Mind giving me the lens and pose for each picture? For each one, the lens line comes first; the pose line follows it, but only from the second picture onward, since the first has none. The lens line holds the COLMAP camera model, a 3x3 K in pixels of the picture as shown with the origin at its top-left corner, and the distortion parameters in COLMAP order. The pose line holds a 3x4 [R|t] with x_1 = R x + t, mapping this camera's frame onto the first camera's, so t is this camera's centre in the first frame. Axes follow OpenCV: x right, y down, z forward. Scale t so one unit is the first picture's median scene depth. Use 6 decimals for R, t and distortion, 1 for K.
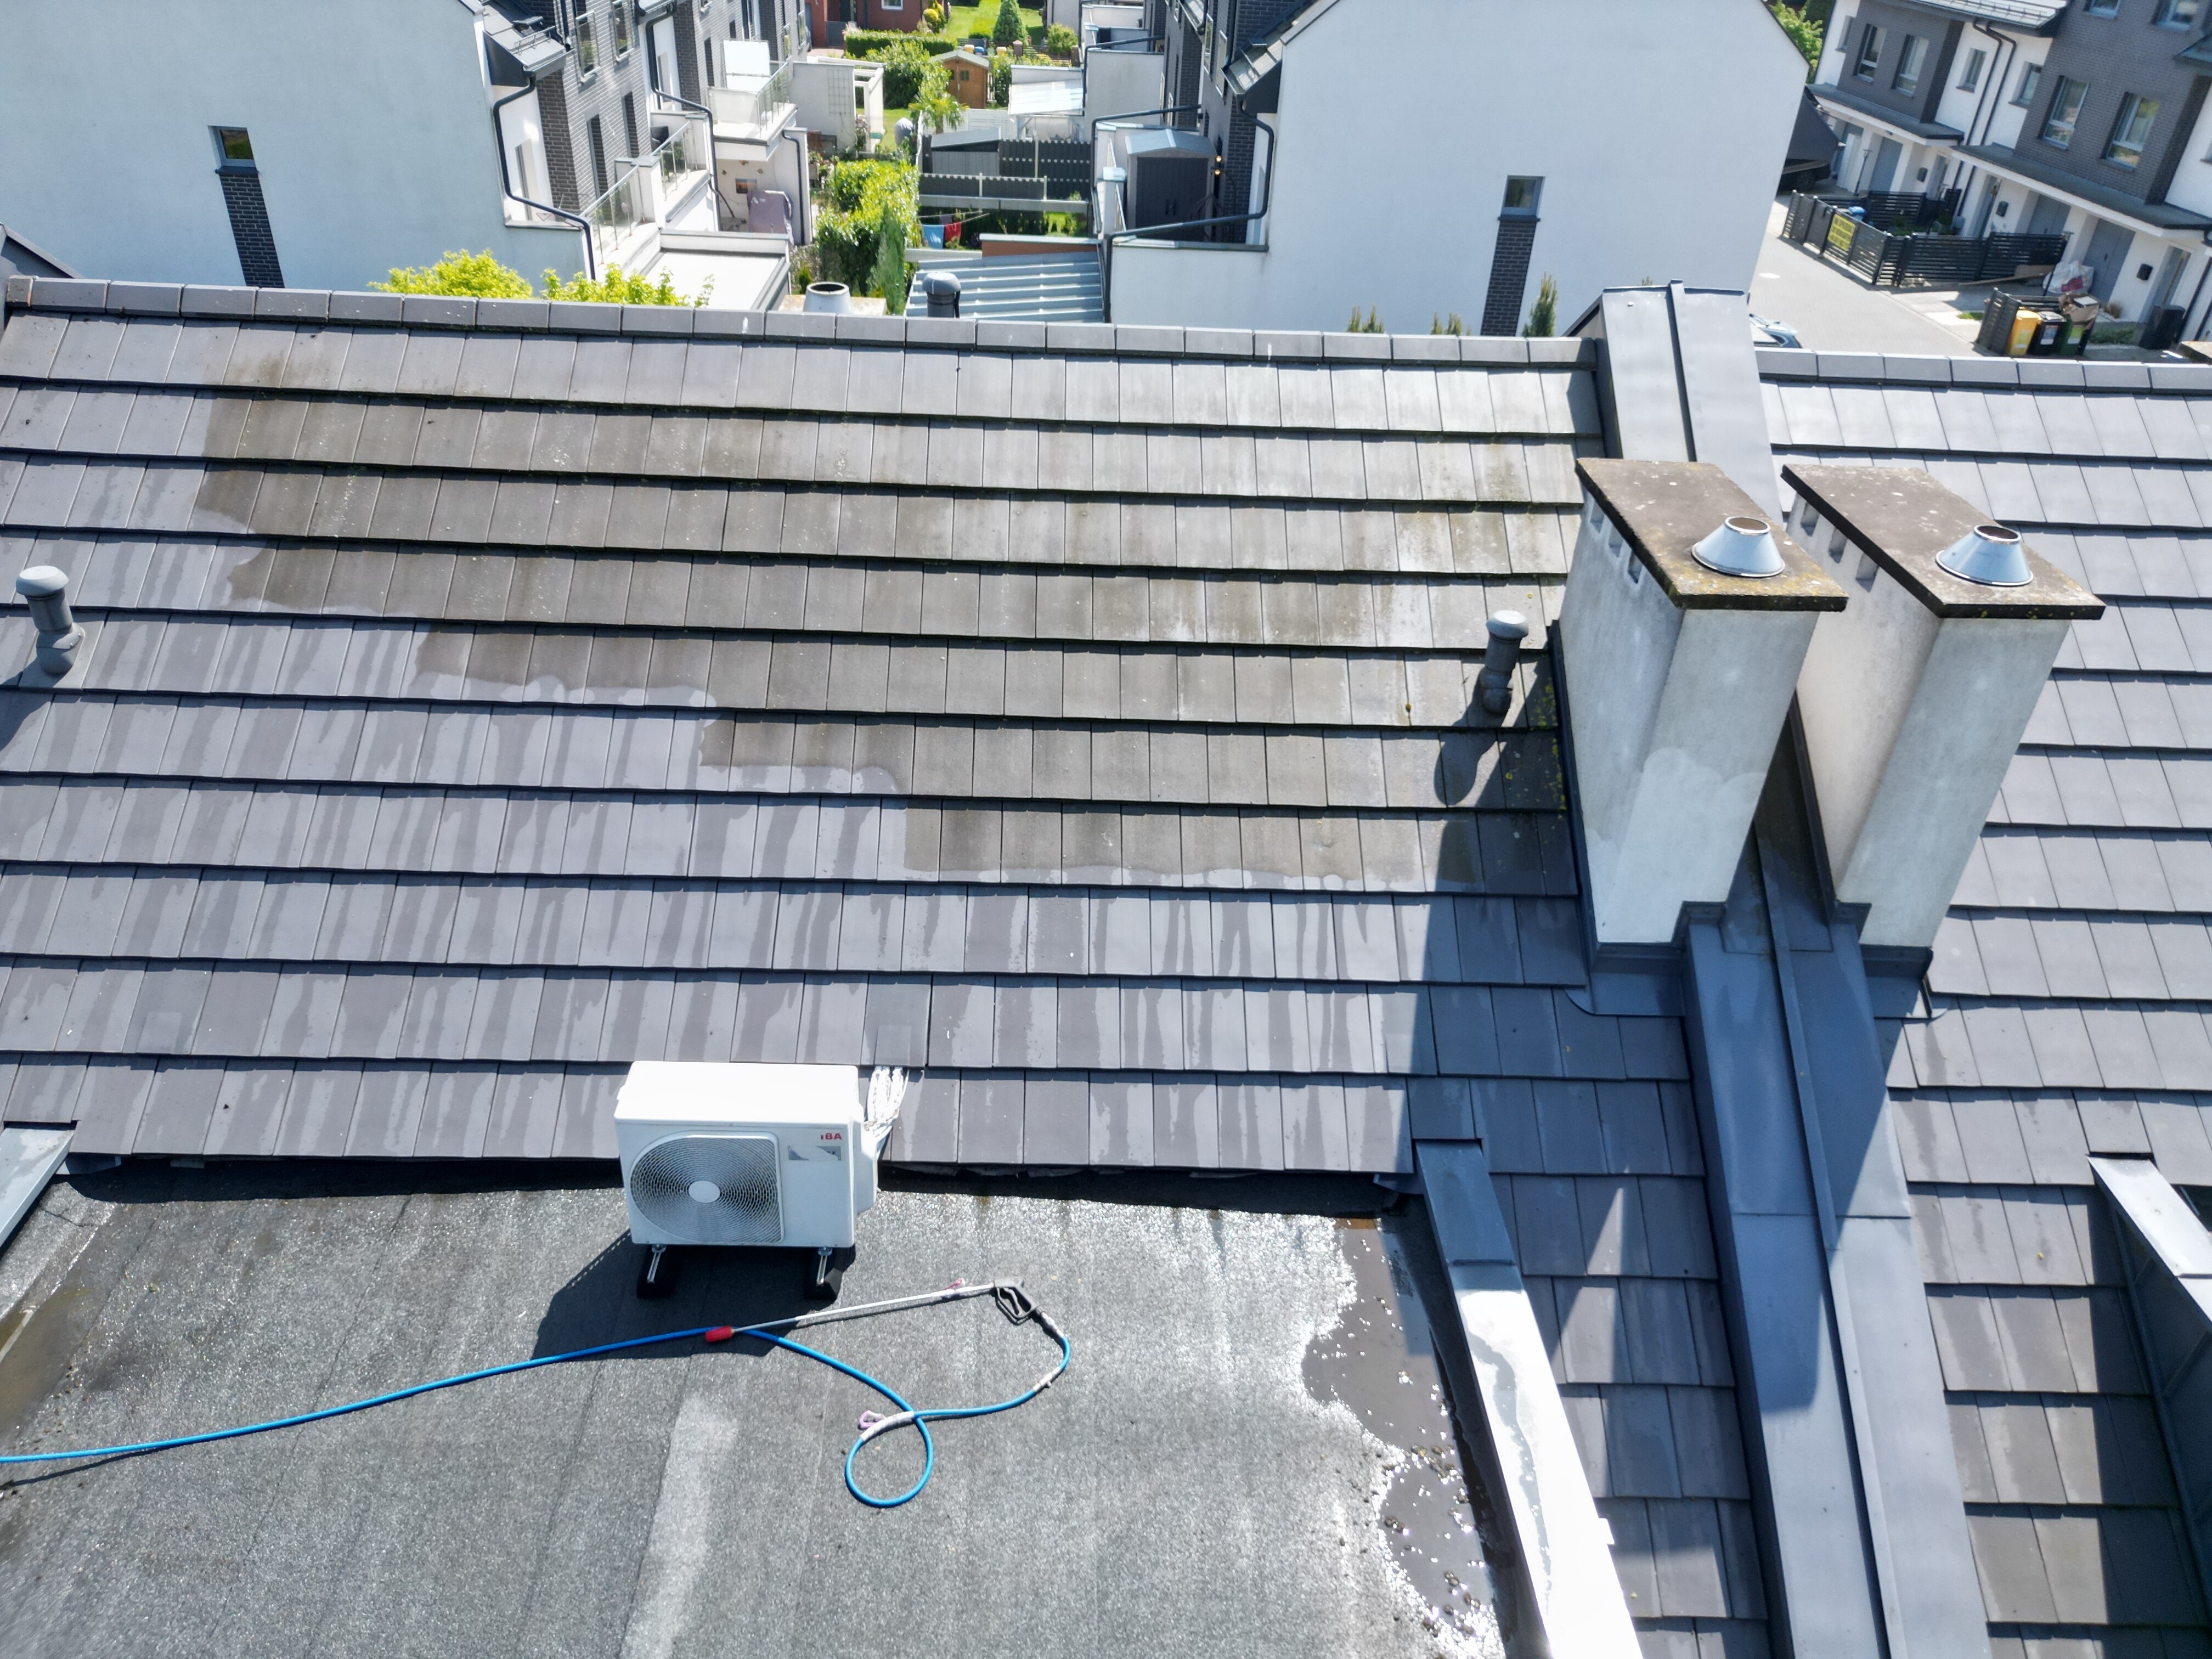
lens RADIAL K [[1552.6, 0, 1106.0], [0, 1552.6, 829.5], [0, 0, 1]] dist [0.073716, -0.081453]
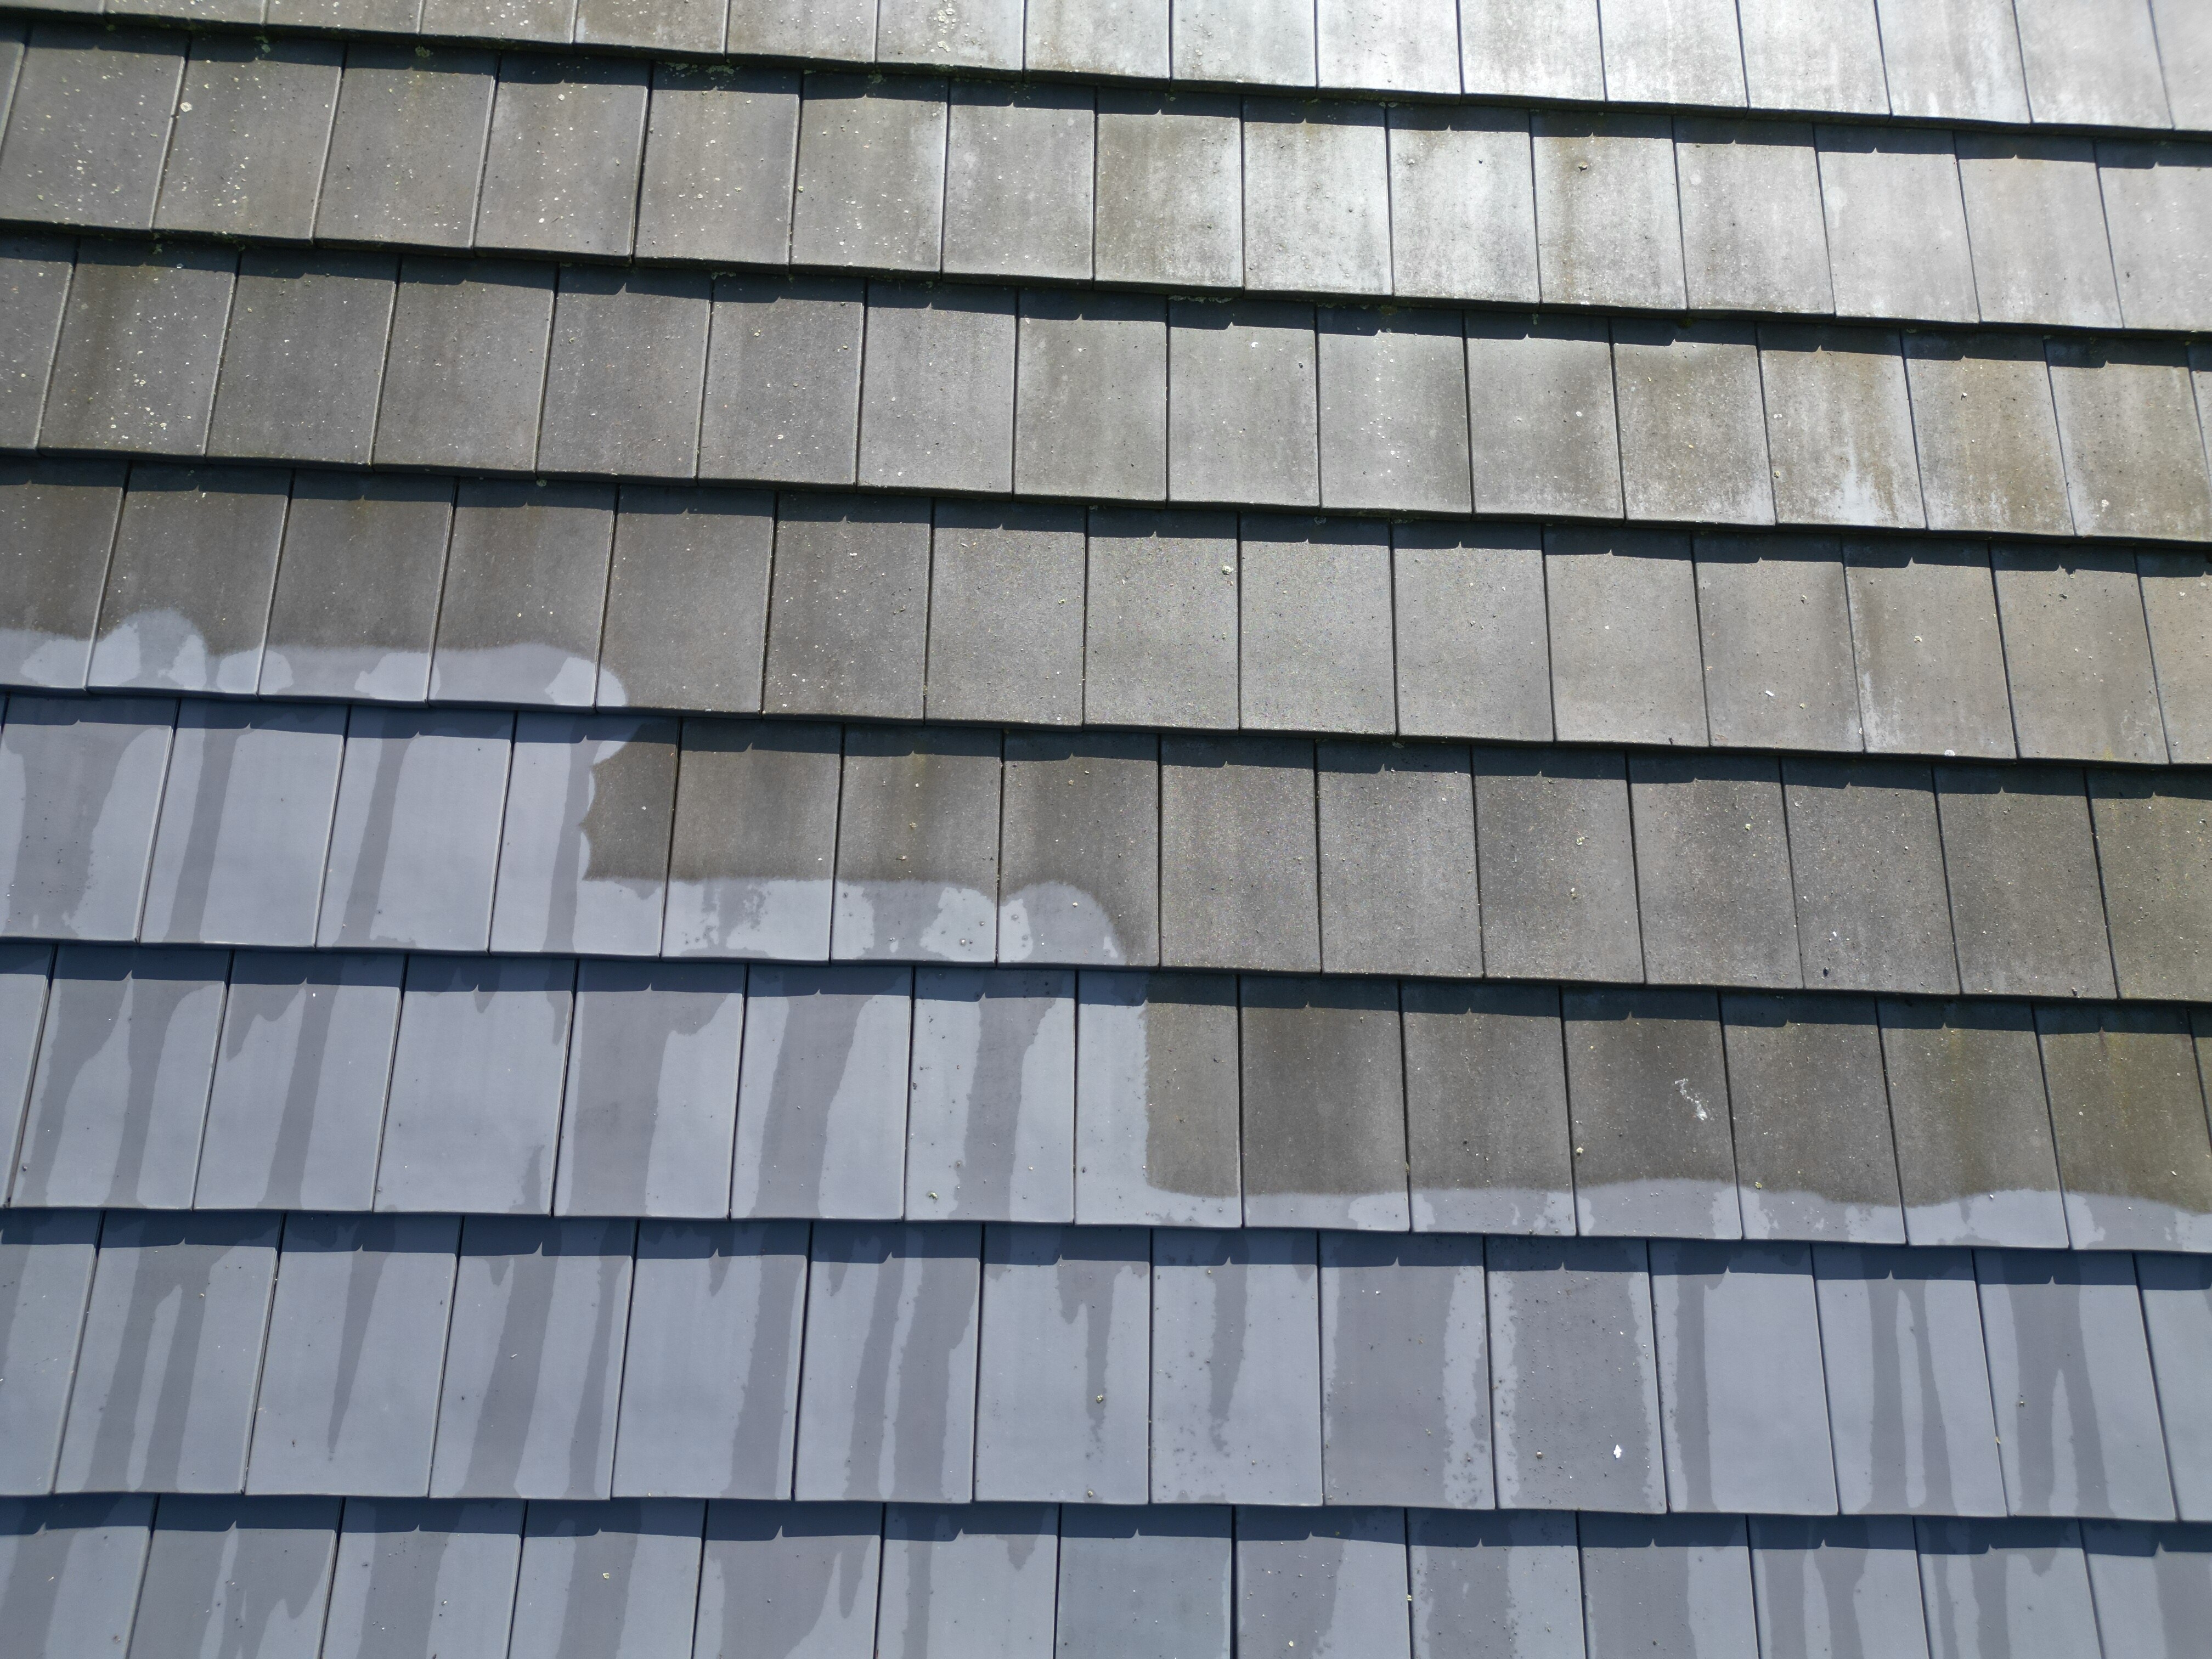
lens RADIAL K [[1552.6, 0, 1106.0], [0, 1552.6, 829.5], [0, 0, 1]] dist [0.073716, -0.081453]
pose [[0.999838, 0.017998, -0.000158, -0.136528], [-0.017658, 0.982585, 0.184972, -0.120631], [0.003484, -0.184939, 0.982744, 0.634355]]
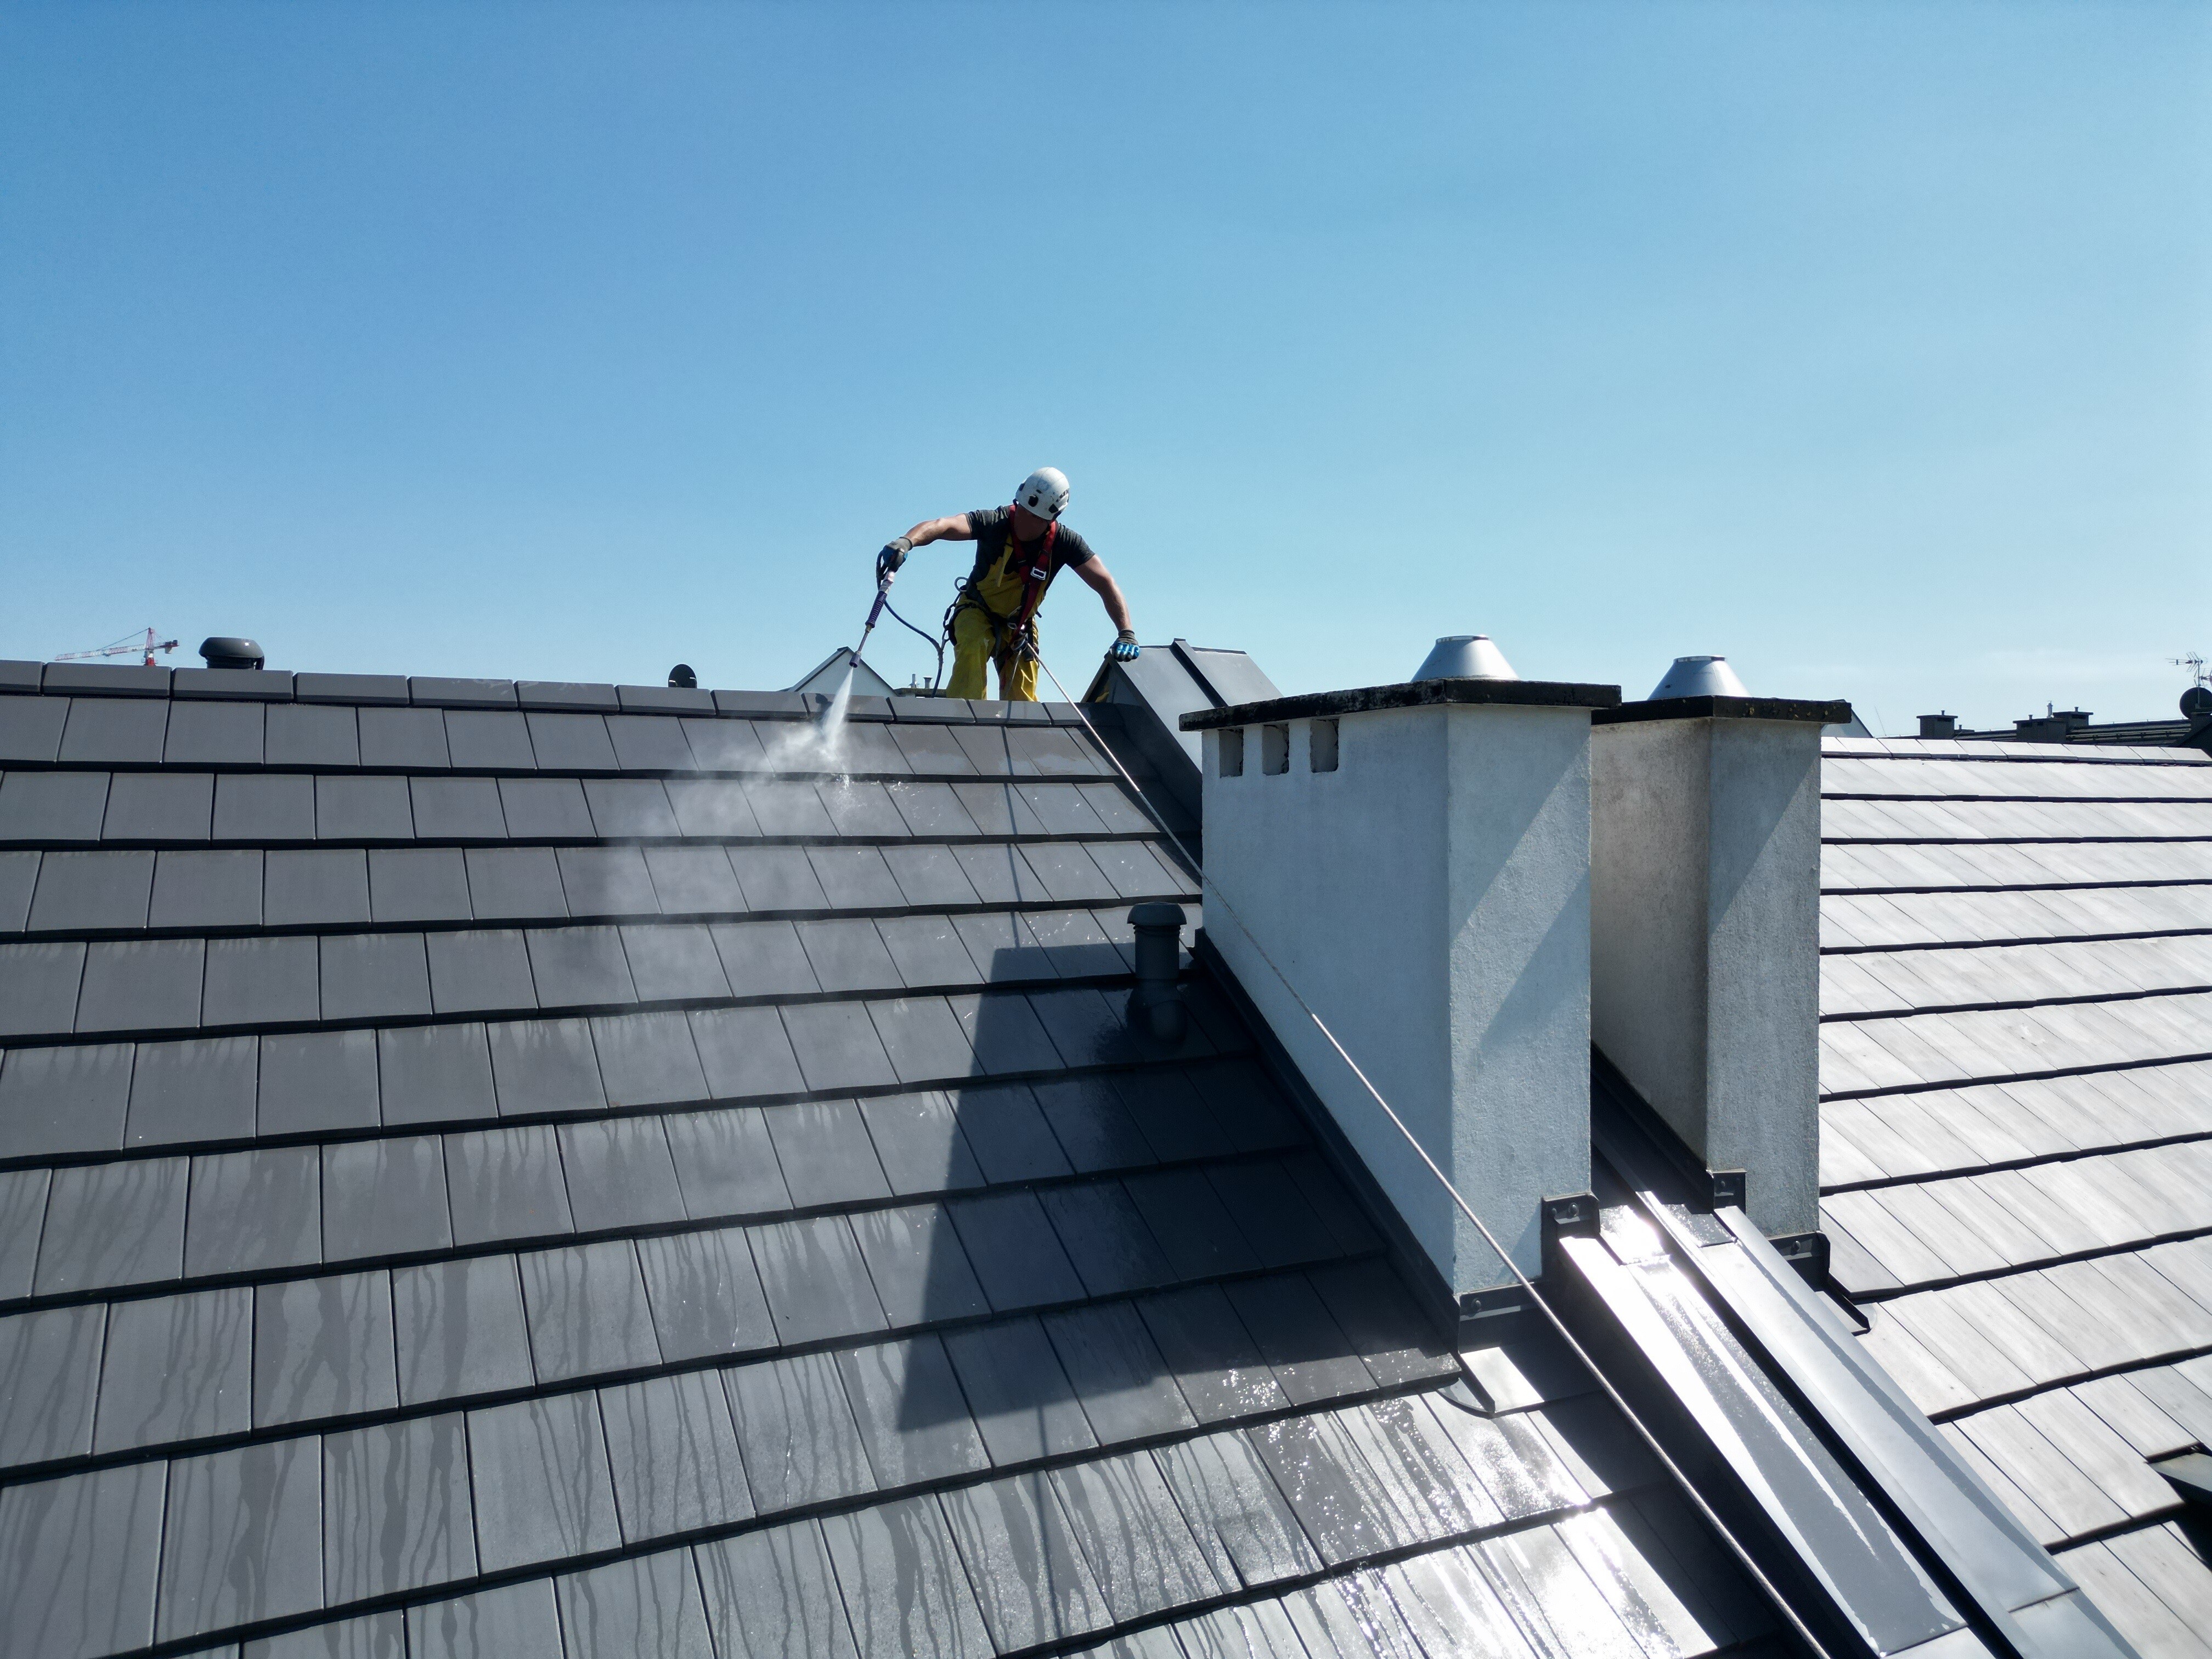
lens RADIAL K [[1565.1, 0, 1106.0], [0, 1565.1, 829.5], [0, 0, 1]] dist [0.015339, -0.002424]
pose [[0.899212, -0.045225, 0.435170, -0.072726], [0.268060, 0.843040, -0.466292, 0.163398], [-0.345778, 0.535947, 0.770194, 0.442742]]
